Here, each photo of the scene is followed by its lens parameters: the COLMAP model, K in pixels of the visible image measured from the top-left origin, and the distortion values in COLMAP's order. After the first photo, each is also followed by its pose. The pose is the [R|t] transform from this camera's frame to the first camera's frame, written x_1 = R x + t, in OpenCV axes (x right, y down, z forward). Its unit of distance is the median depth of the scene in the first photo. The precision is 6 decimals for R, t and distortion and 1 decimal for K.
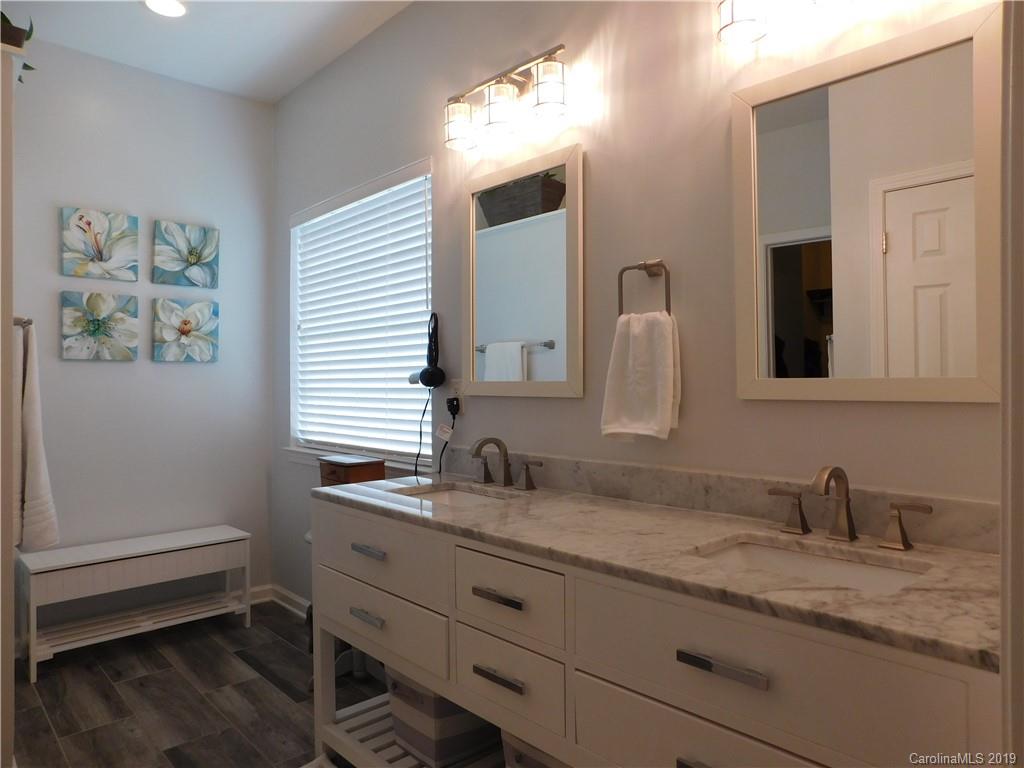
lens RADIAL K [[681.4, 0, 514.0], [0, 681.4, 368.2], [0, 0, 1]] dist [-0.004909, -0.000662]
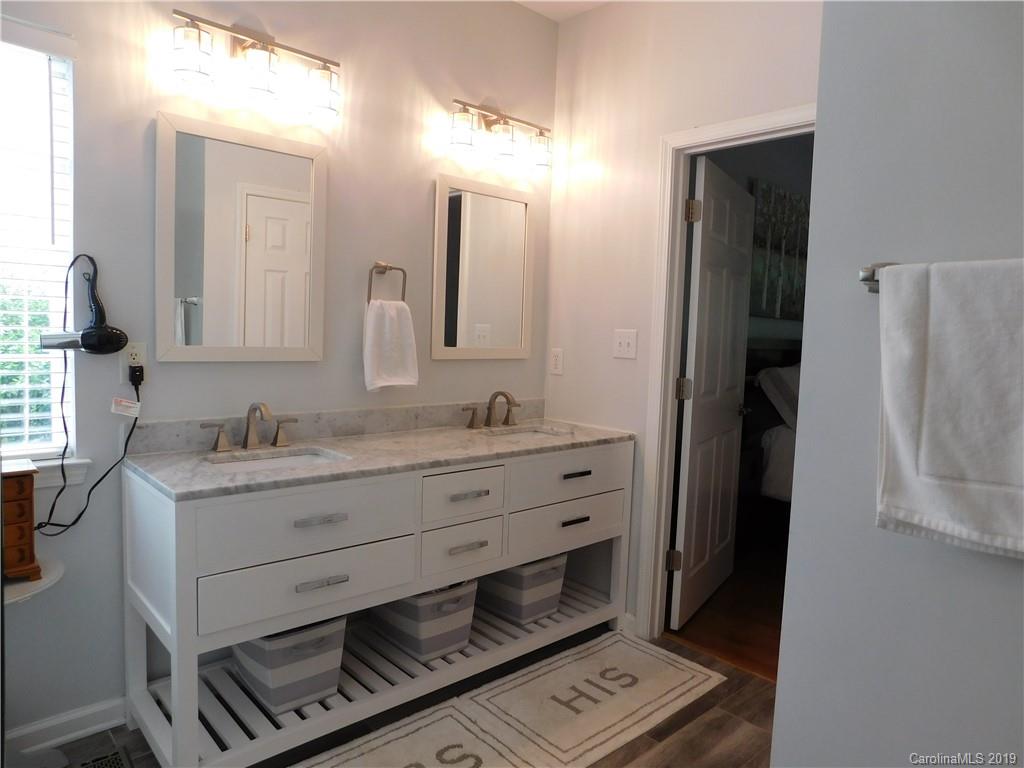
lens RADIAL K [[681.4, 0, 514.0], [0, 681.4, 368.2], [0, 0, 1]] dist [-0.004909, -0.000662]
pose [[0.012253, -0.052967, 0.998521, -0.876867], [-0.056193, 0.996981, 0.053575, -0.022692], [-0.998345, -0.056766, 0.009240, 0.506868]]
